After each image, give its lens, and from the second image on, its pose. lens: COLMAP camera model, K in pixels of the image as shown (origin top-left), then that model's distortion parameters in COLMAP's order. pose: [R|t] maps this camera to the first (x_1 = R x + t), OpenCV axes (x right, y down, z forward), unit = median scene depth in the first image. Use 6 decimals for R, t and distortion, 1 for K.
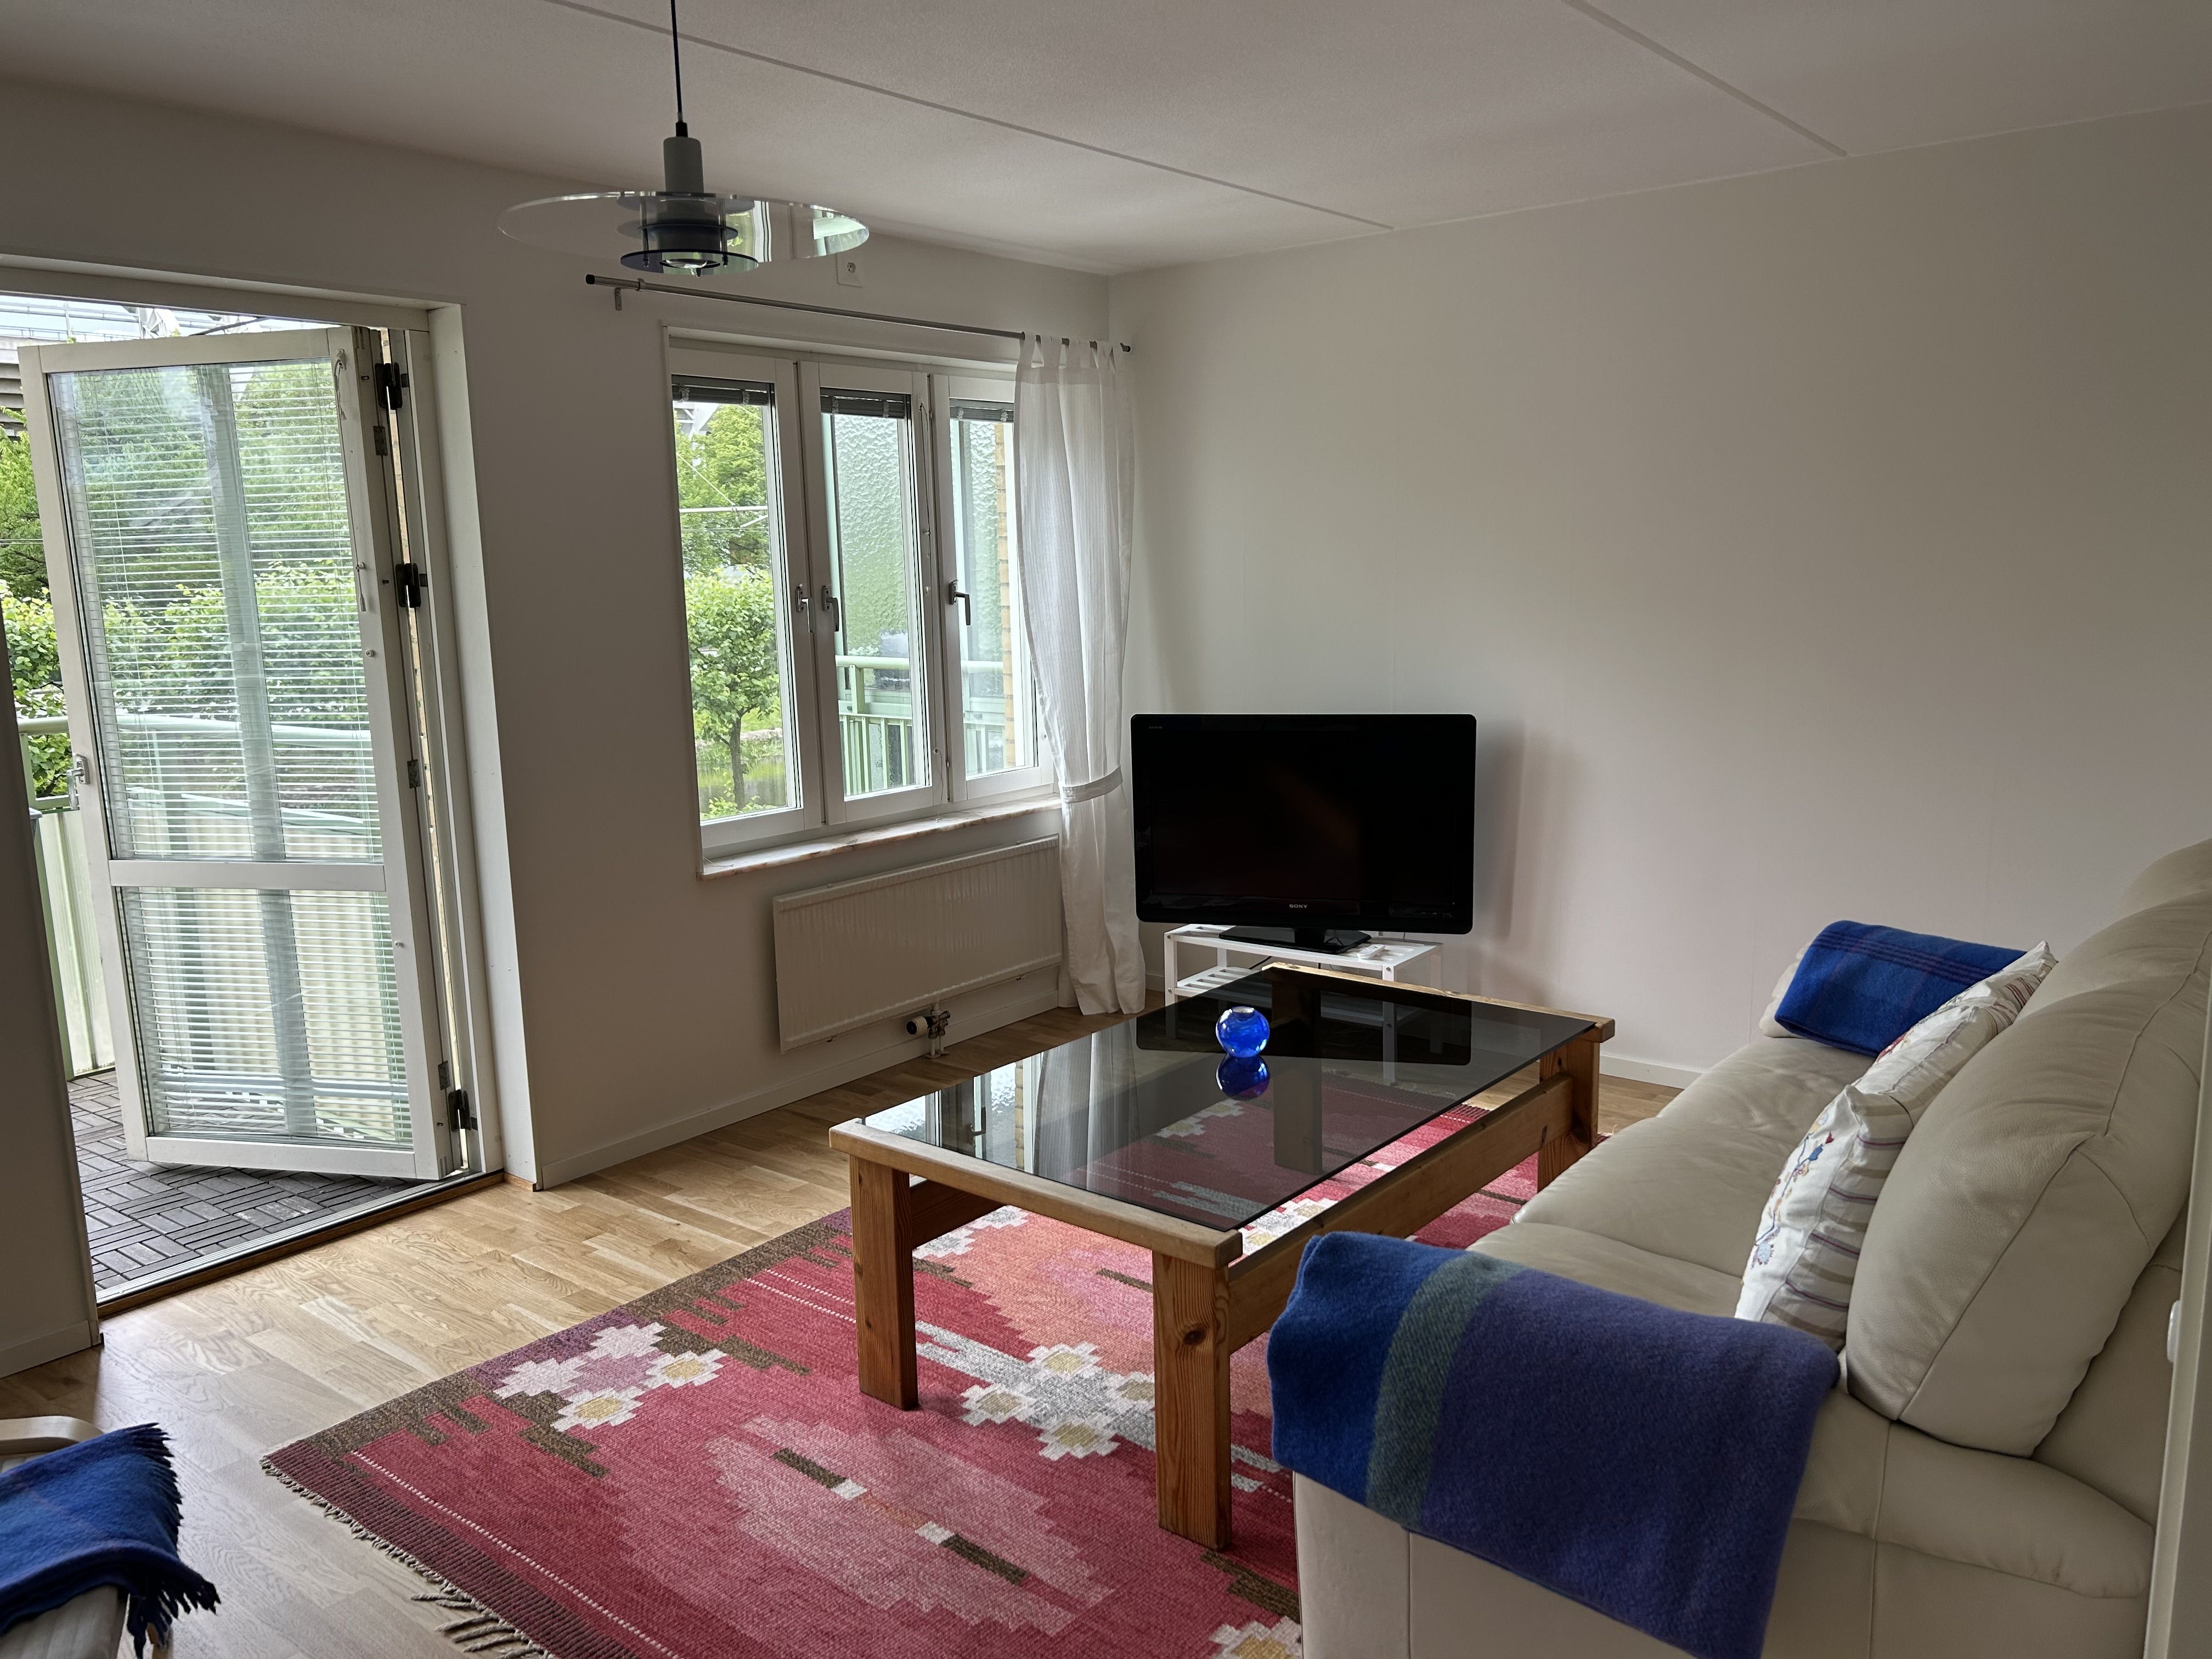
lens RADIAL K [[1666.5, 0, 1093.4], [0, 1666.5, 843.4], [0, 0, 1]] dist [0.057282, -0.065827]
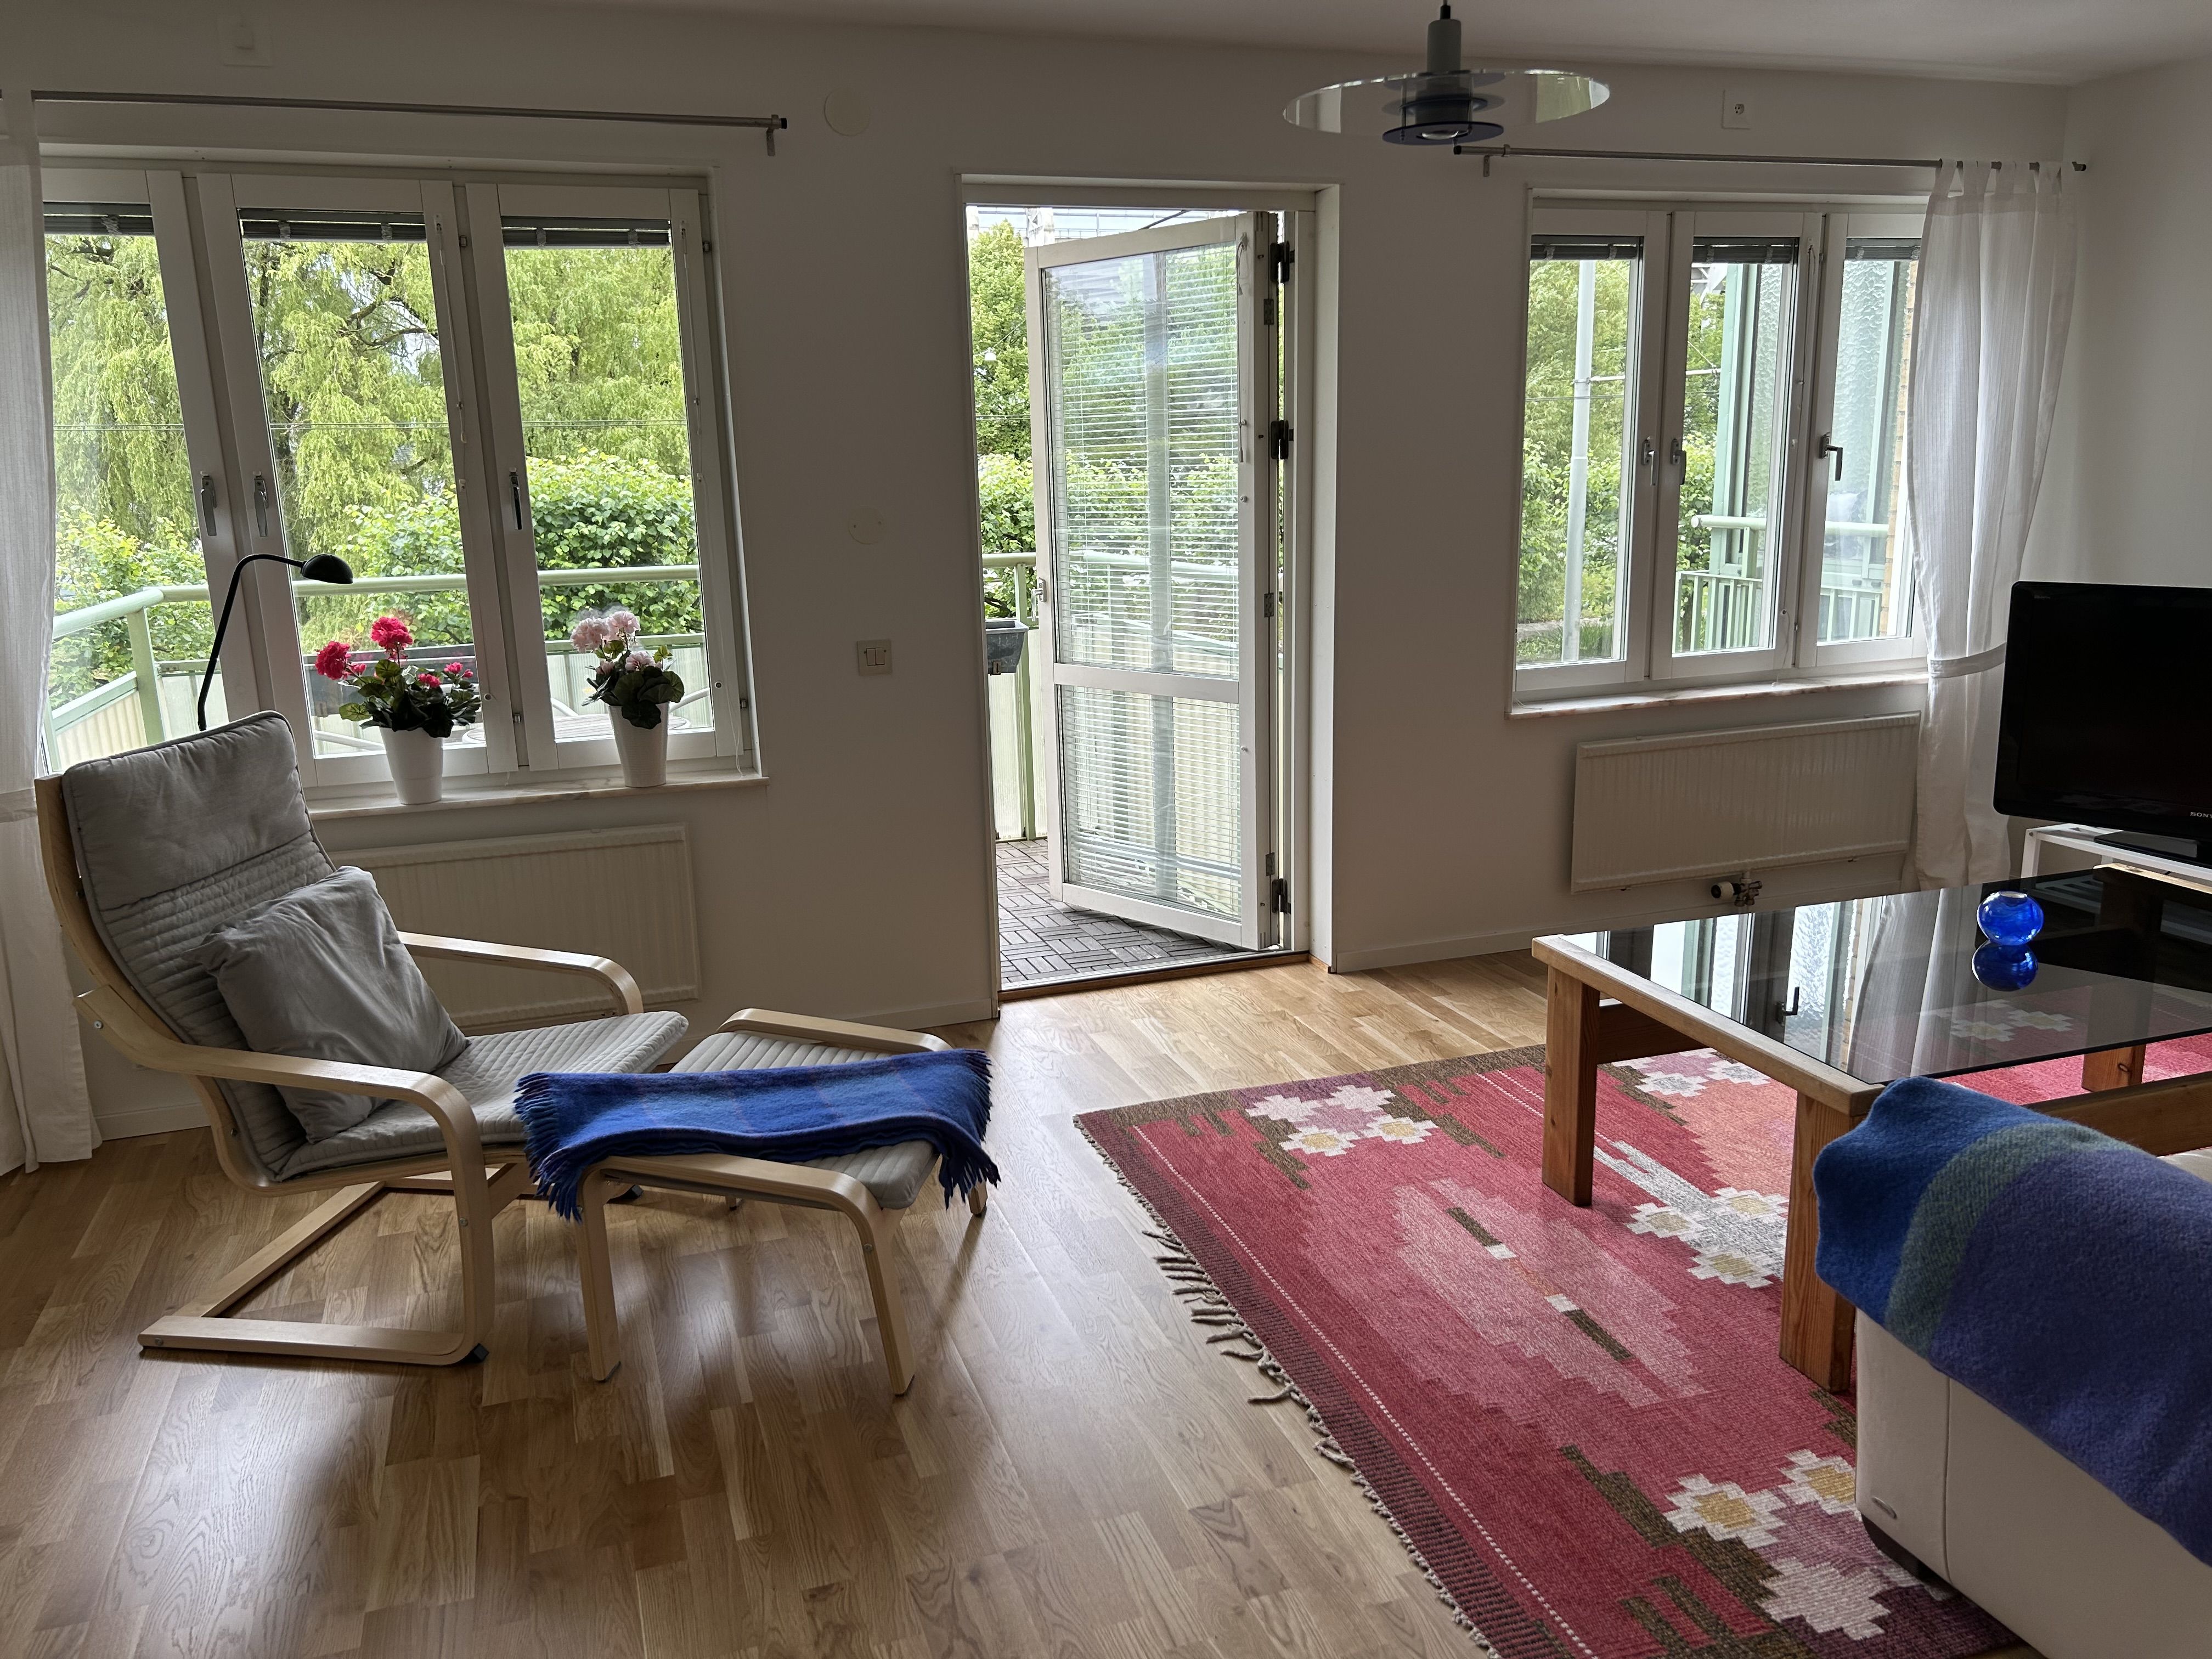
lens RADIAL K [[1666.5, 0, 1088.7], [0, 1666.5, 842.6], [0, 0, 1]] dist [0.057282, -0.065827]
pose [[0.840451, 0.126102, -0.527011, 0.128079], [-0.087352, 0.991355, 0.097905, 0.021274], [0.534801, -0.036248, 0.844200, -0.056900]]
